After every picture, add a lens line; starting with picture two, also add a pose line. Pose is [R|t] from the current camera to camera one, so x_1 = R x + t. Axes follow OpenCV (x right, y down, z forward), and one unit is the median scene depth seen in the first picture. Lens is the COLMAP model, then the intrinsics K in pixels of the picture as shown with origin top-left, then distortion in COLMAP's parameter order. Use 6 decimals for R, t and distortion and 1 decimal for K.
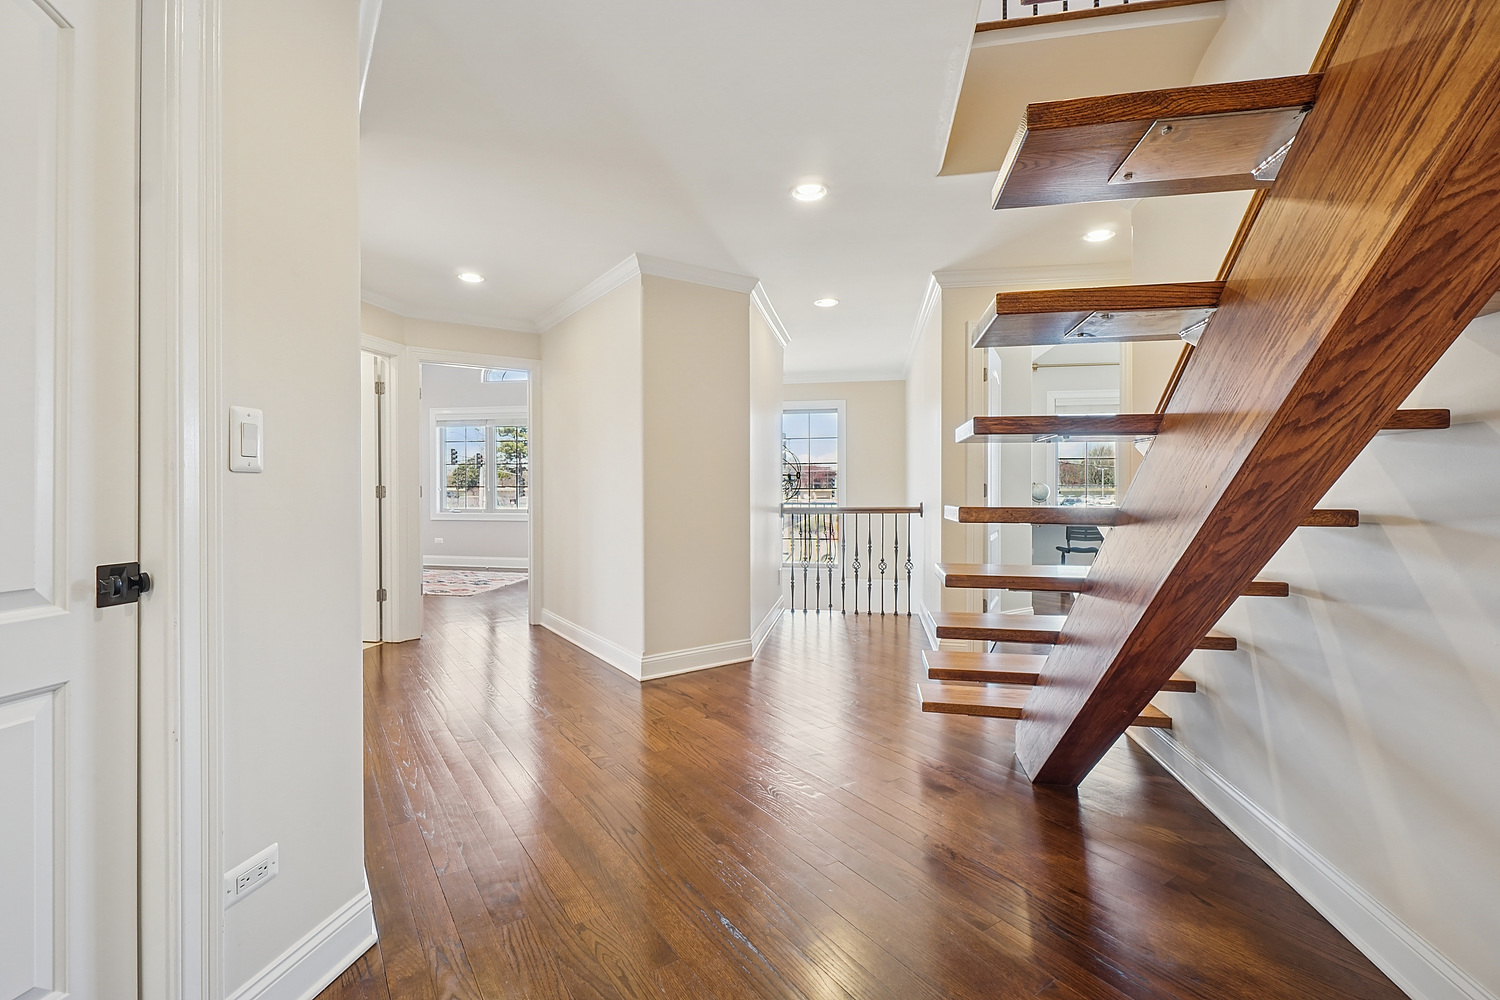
lens RADIAL K [[659.5, 0, 745.0], [0, 659.5, 488.2], [0, 0, 1]] dist [-0.004591, -0.001090]
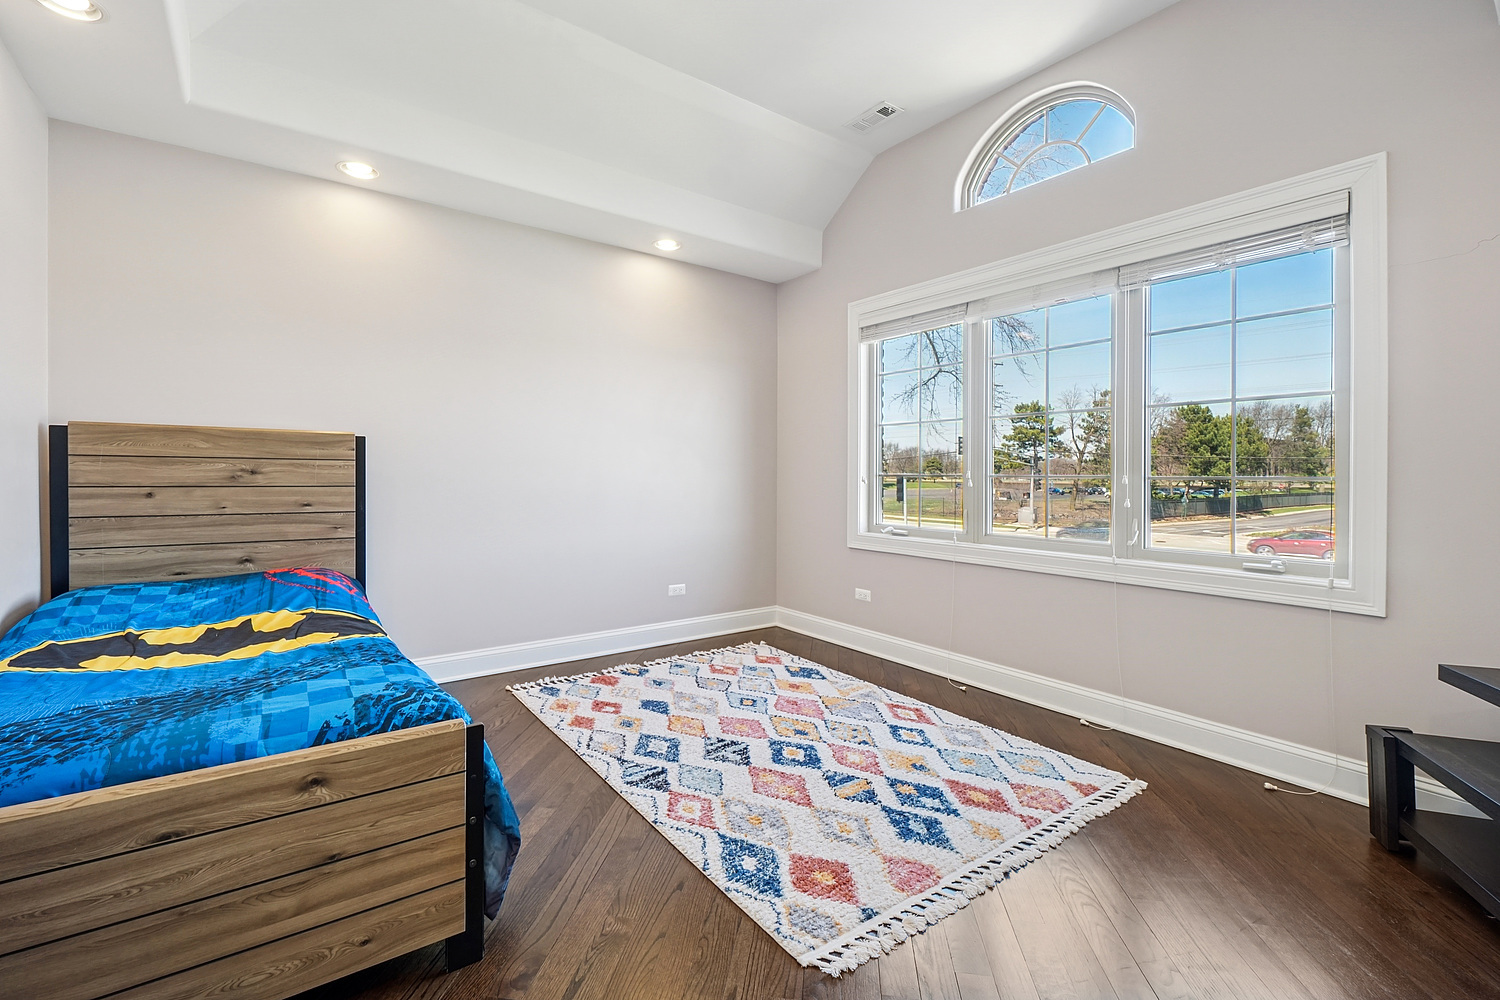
lens RADIAL K [[659.5, 0, 745.0], [0, 659.5, 488.2], [0, 0, 1]] dist [-0.004591, -0.001090]
pose [[0.737093, 0.014374, -0.675638, -0.036398], [-0.006335, 0.999877, 0.014361, 0.000050], [0.675761, -0.006305, 0.737094, 0.101302]]
